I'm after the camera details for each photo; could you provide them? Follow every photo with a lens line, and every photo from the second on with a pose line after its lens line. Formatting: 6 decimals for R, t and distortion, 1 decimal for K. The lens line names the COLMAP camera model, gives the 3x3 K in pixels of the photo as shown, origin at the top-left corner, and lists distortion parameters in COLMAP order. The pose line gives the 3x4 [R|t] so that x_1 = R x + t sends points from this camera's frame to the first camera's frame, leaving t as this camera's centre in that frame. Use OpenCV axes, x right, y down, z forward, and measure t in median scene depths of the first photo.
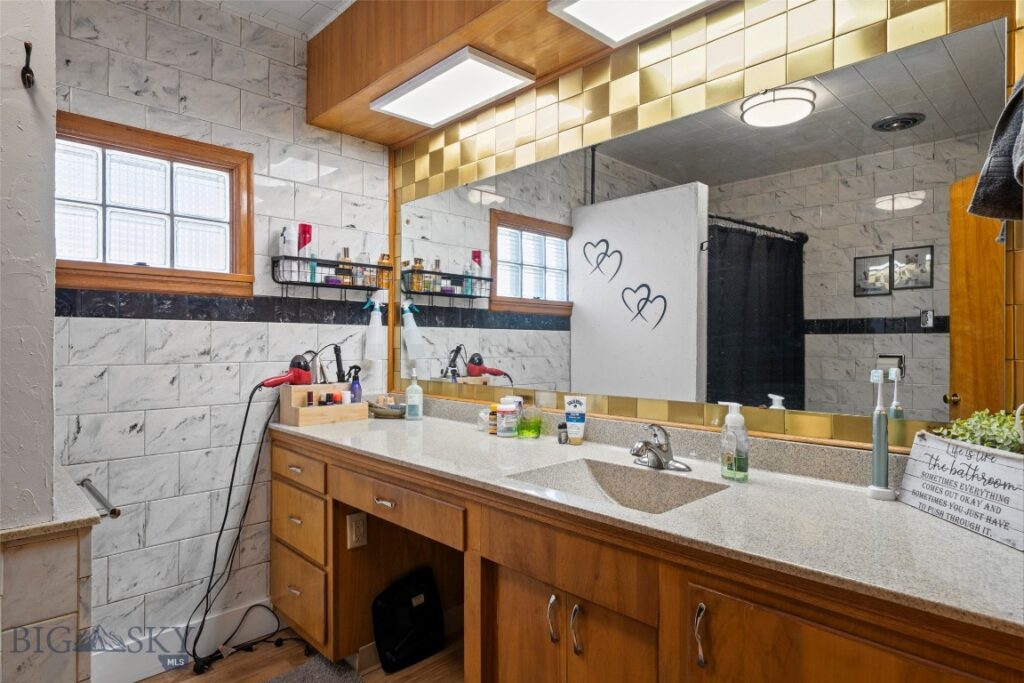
lens RADIAL K [[578.8, 0, 505.3], [0, 578.8, 337.4], [0, 0, 1]] dist [-0.003273, 0.002065]
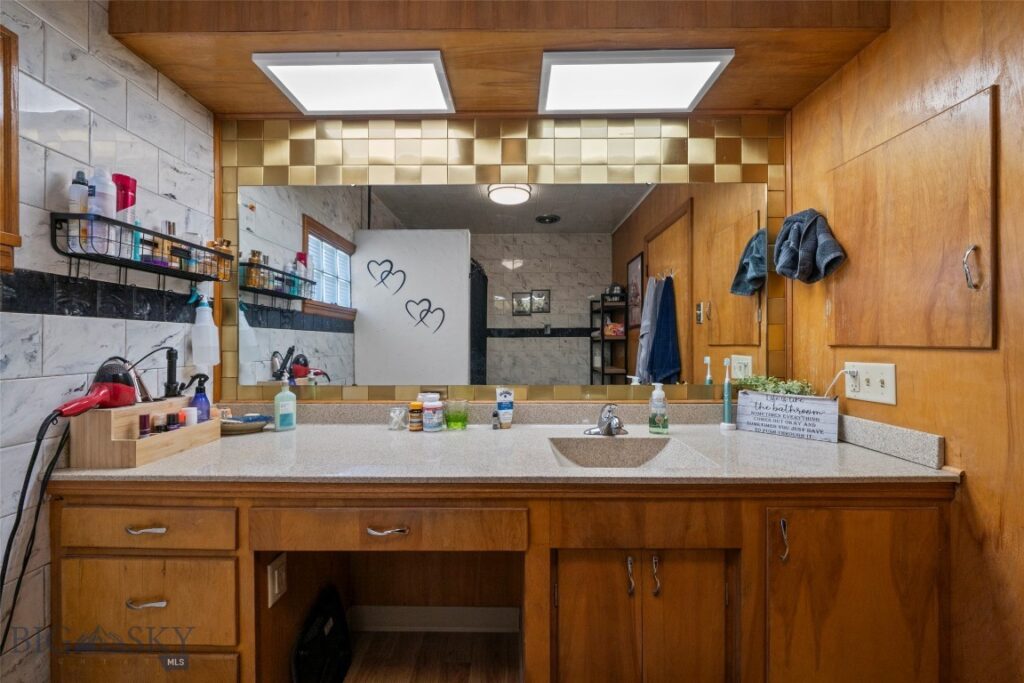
lens RADIAL K [[387.2, 0, 517.4], [0, 387.2, 340.6], [0, 0, 1]] dist [-0.005014, -0.000198]
pose [[0.691645, 0.000347, 0.722238, -0.396469], [-0.003927, 0.999987, 0.003281, -0.000528], [-0.722227, -0.005106, 0.691637, 0.375214]]
